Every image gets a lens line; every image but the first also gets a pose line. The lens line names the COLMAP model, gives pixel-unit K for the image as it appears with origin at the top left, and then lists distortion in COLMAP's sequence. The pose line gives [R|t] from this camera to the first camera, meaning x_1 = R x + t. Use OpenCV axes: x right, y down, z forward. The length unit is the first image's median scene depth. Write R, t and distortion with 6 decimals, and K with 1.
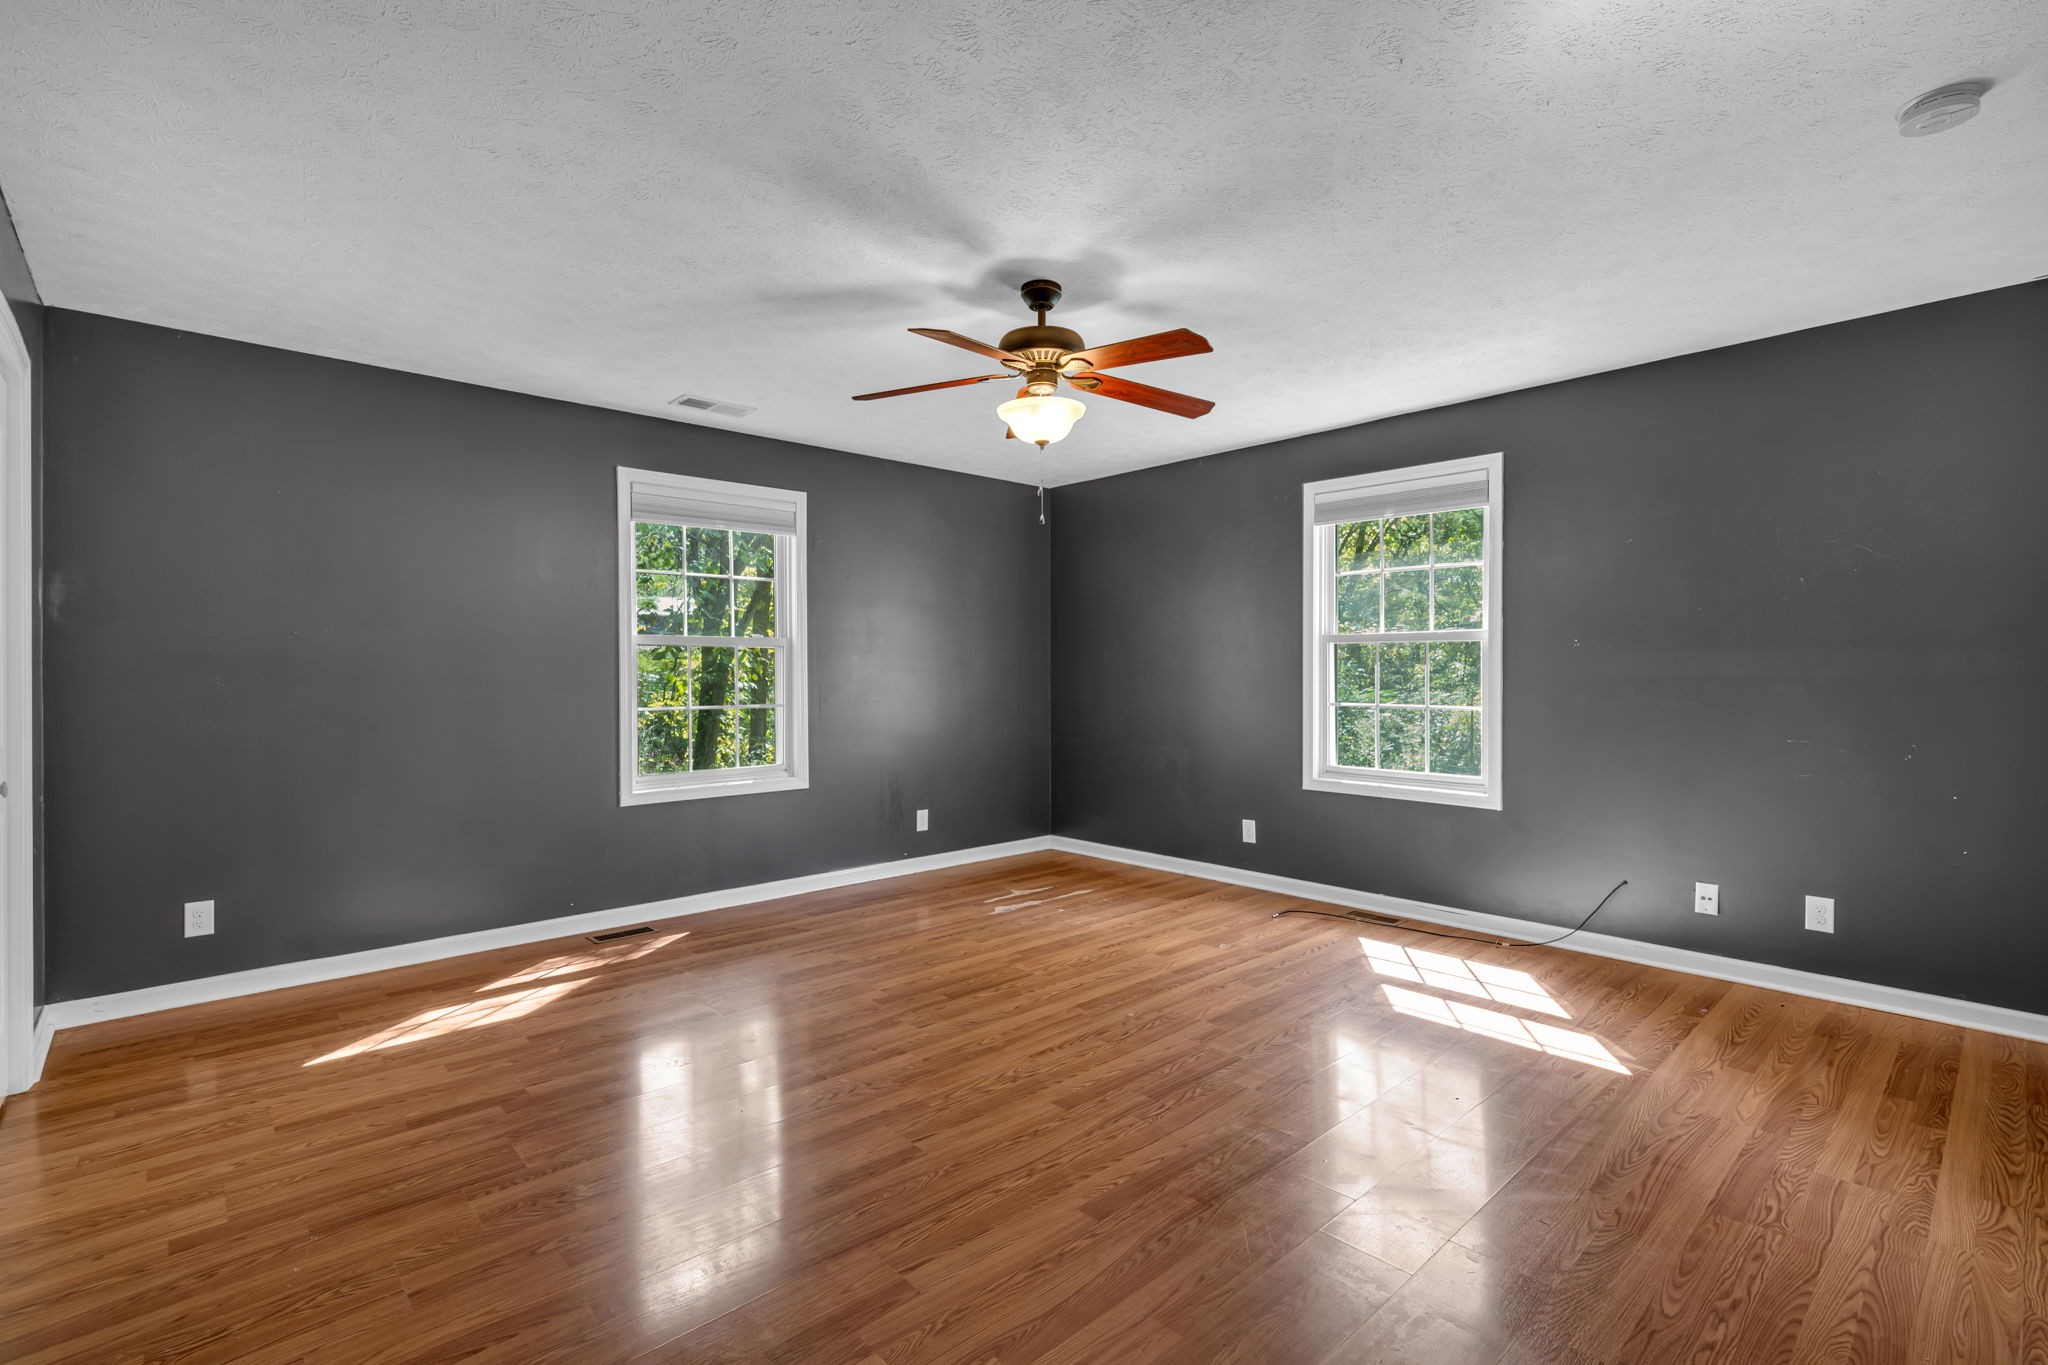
lens RADIAL K [[929.4, 0, 1029.9], [0, 929.4, 679.7], [0, 0, 1]] dist [-0.010377, 0.006078]
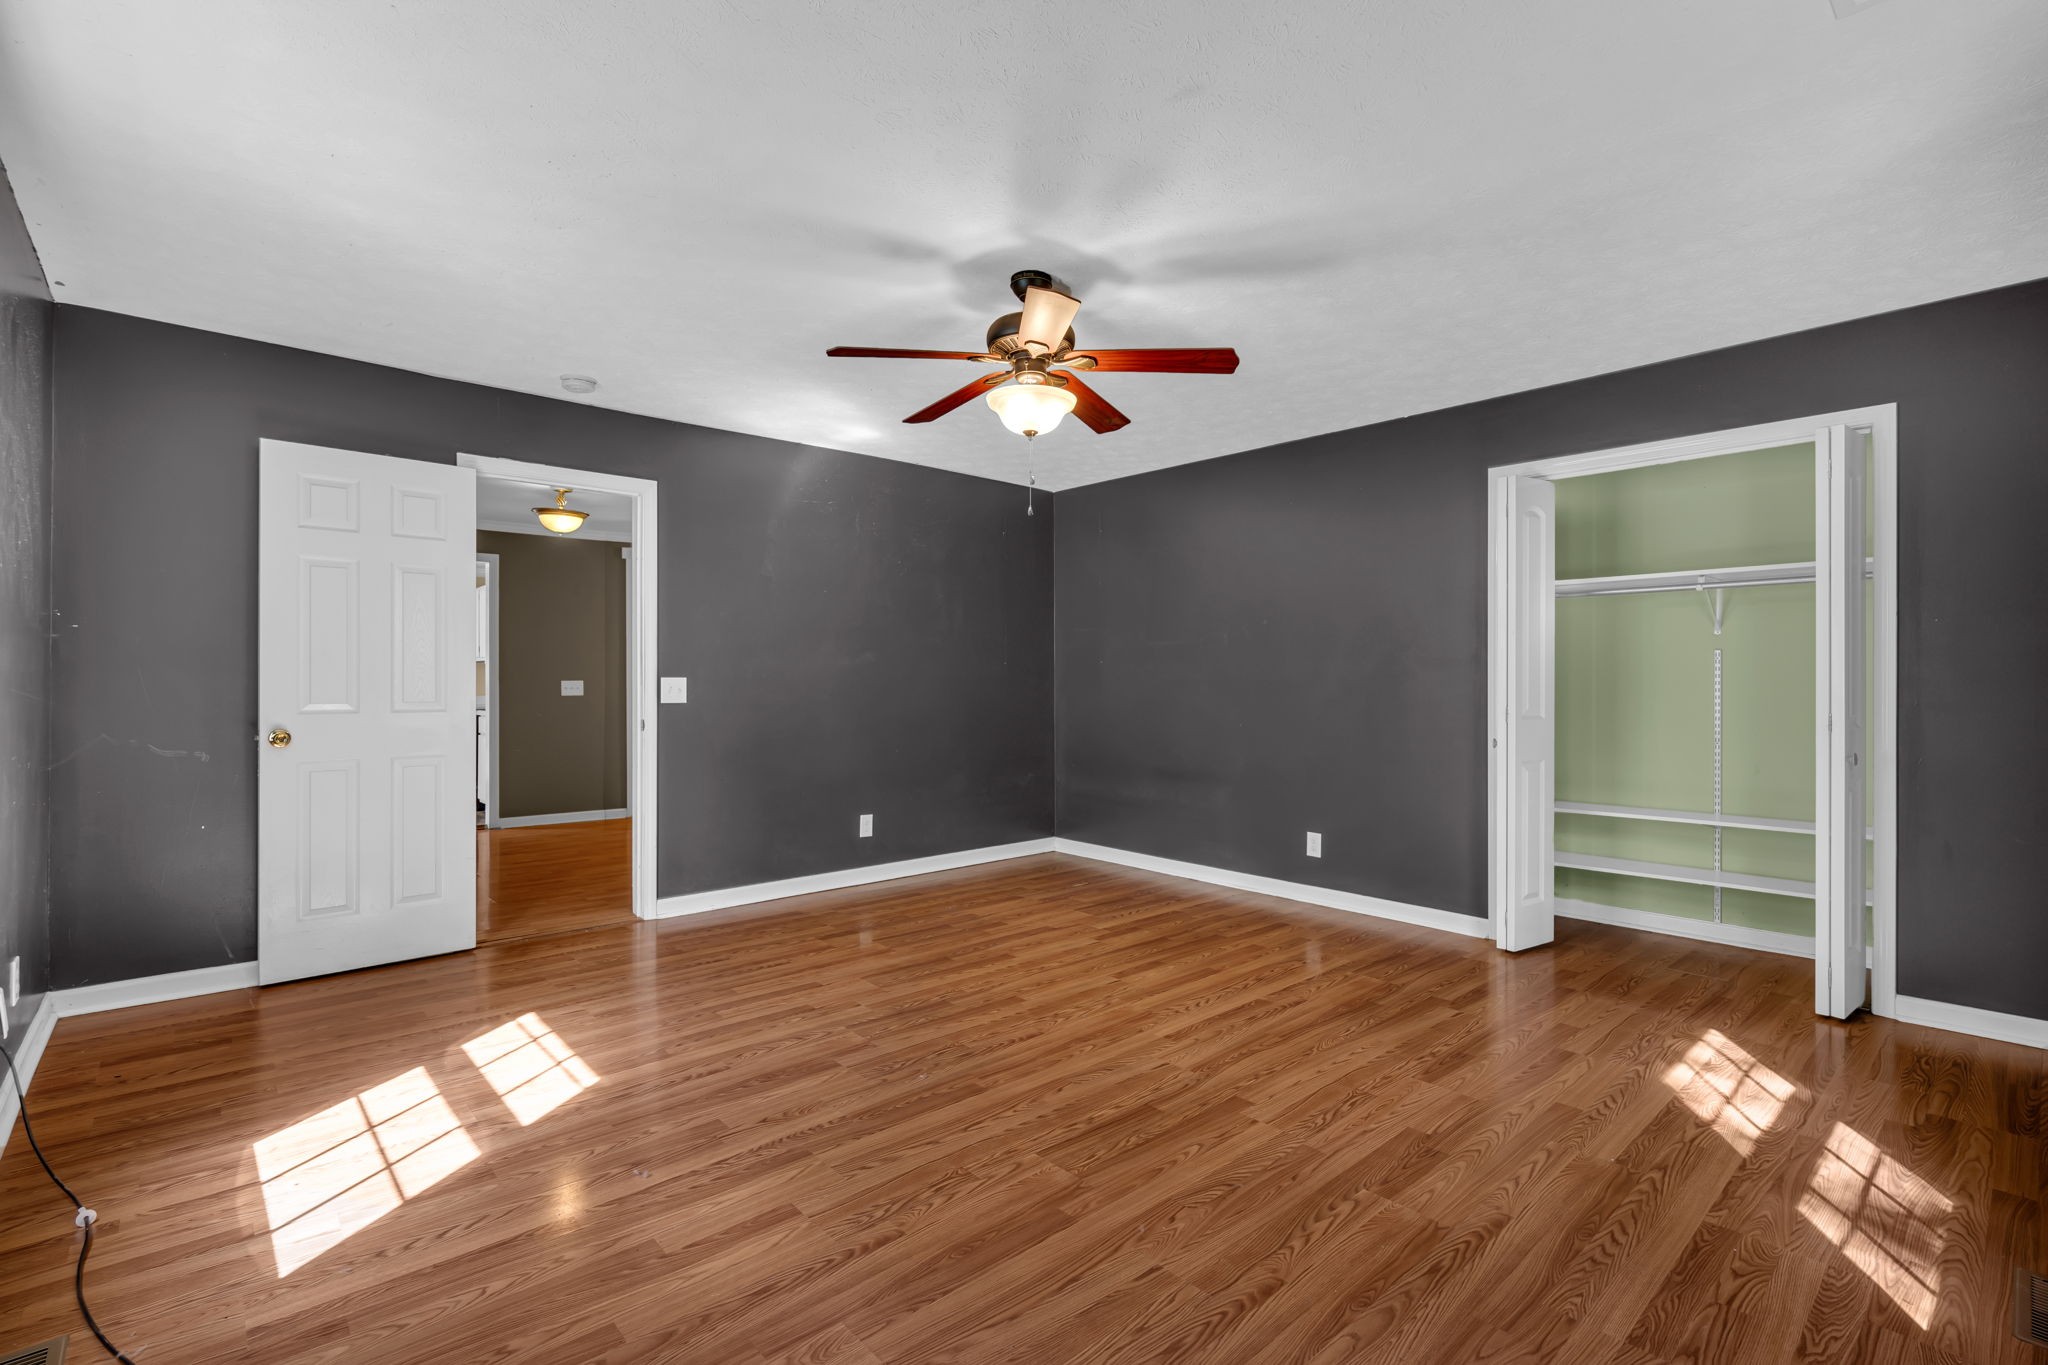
lens RADIAL K [[929.4, 0, 1029.9], [0, 929.4, 679.7], [0, 0, 1]] dist [-0.010377, 0.006078]
pose [[-0.999929, 0.002498, 0.011686, 0.001298], [0.002589, 0.999966, 0.007775, -0.002496], [-0.011666, 0.007805, -0.999901, 1.787884]]
